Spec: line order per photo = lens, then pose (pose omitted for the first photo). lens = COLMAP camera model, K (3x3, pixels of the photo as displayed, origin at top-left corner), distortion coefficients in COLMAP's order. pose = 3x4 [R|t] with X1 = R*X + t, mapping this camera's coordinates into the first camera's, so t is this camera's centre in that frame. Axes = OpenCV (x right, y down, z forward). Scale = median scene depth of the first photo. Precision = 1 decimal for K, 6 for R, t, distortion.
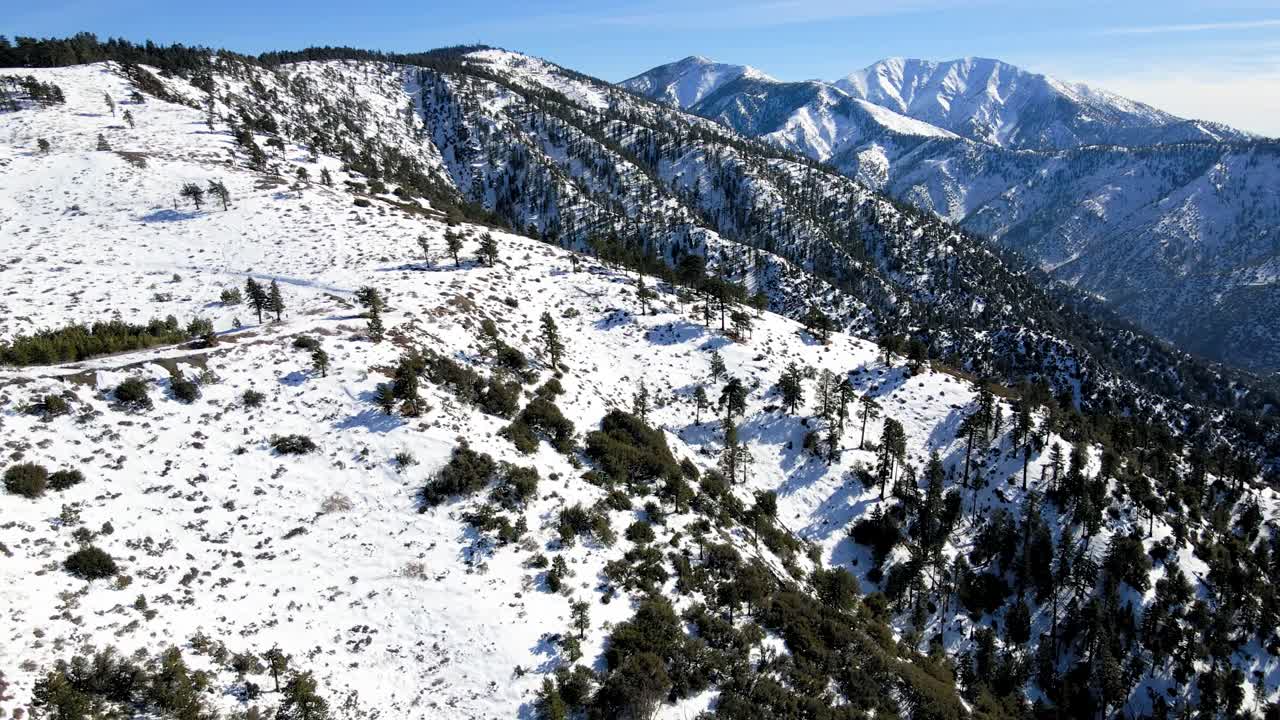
lens RADIAL K [[961.7, 0, 640.0], [0, 961.7, 360.0], [0, 0, 1]] dist [-0.004596, 0.043745]
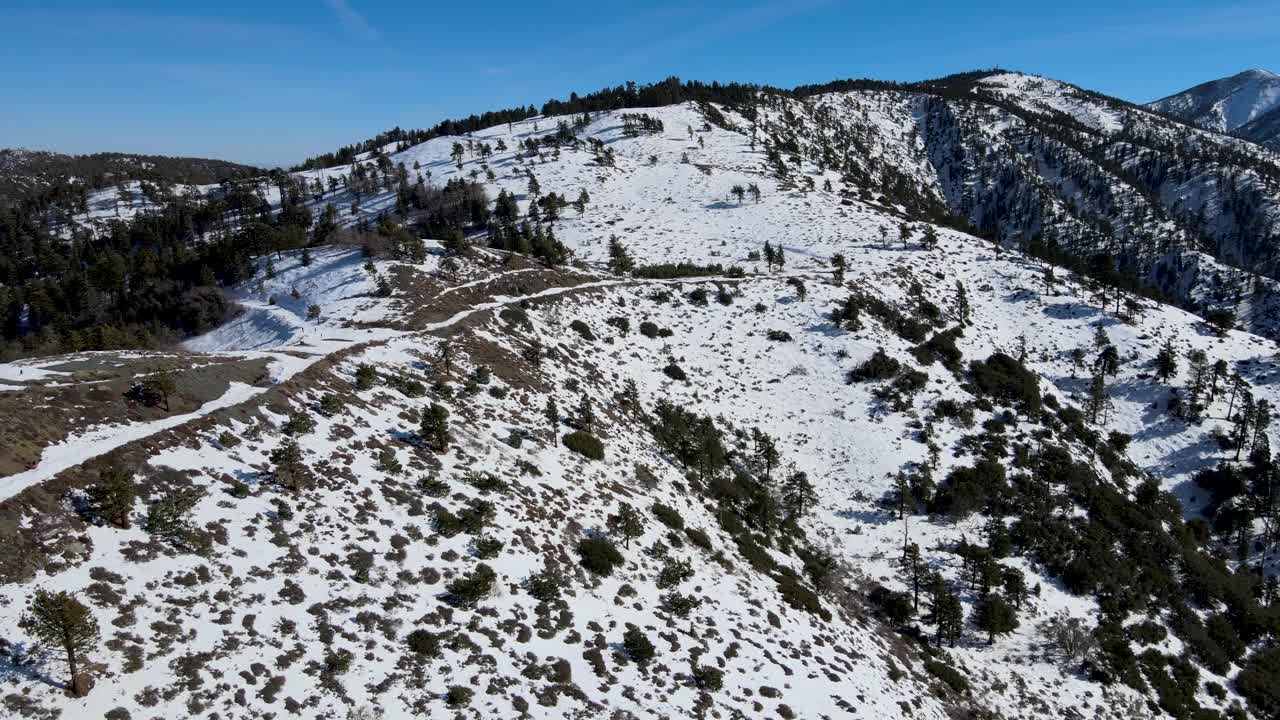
lens RADIAL K [[961.7, 0, 640.0], [0, 961.7, 360.0], [0, 0, 1]] dist [-0.004596, 0.043745]
pose [[0.870127, 0.113259, -0.479636, 0.177350], [-0.122833, 0.992361, 0.011494, 0.103016], [0.477274, 0.048914, 0.877392, -0.438810]]
